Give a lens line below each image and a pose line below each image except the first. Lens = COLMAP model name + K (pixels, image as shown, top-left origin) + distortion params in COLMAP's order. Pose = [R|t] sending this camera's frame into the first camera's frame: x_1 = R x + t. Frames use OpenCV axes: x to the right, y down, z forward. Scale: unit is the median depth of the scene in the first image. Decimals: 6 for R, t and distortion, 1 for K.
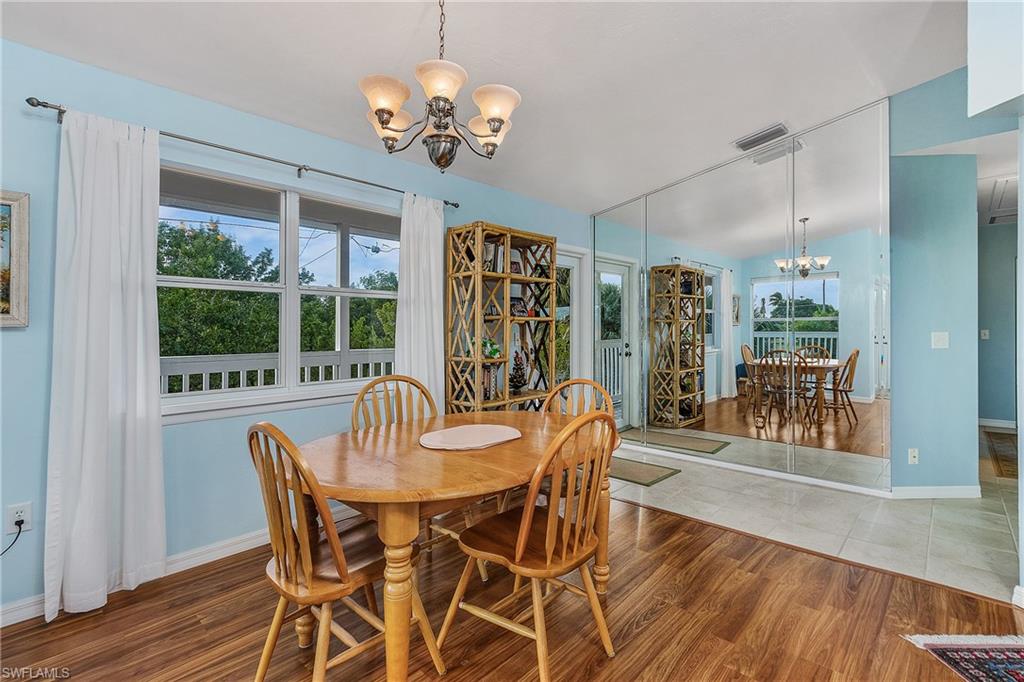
lens RADIAL K [[471.1, 0, 500.0], [0, 471.1, 323.1], [0, 0, 1]] dist [-0.001535, 0.000208]
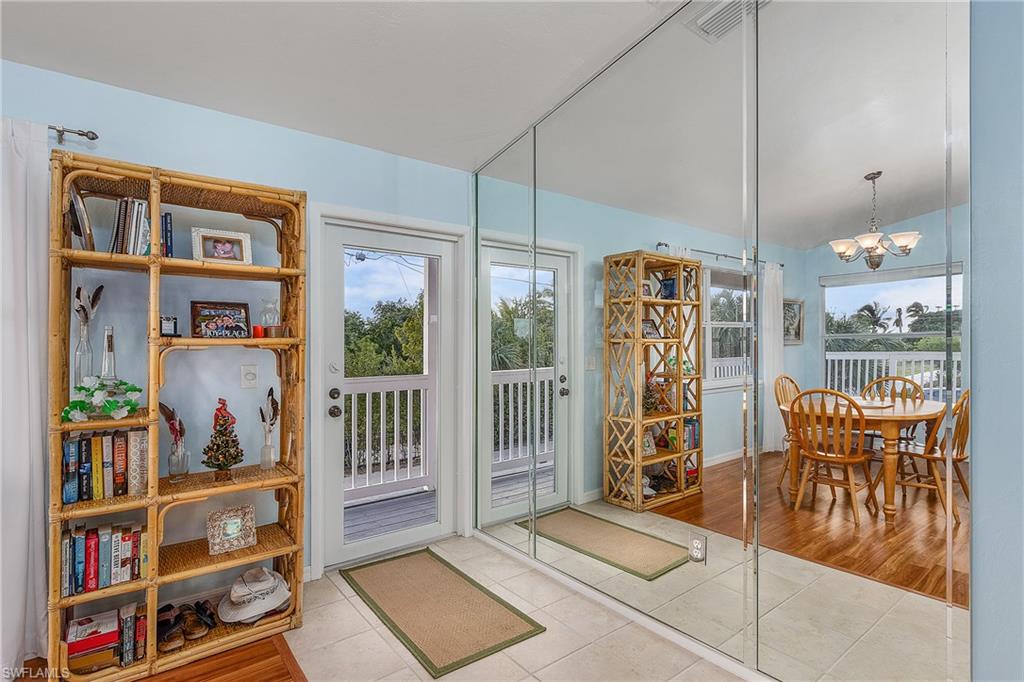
lens RADIAL K [[508.3, 0, 512.9], [0, 508.3, 342.8], [0, 0, 1]] dist [0.006766, 0.000177]
pose [[0.990512, -0.002341, -0.137404, 0.292255], [0.003225, 0.999976, 0.006213, -0.006419], [0.137386, -0.006597, 0.990496, 0.294145]]
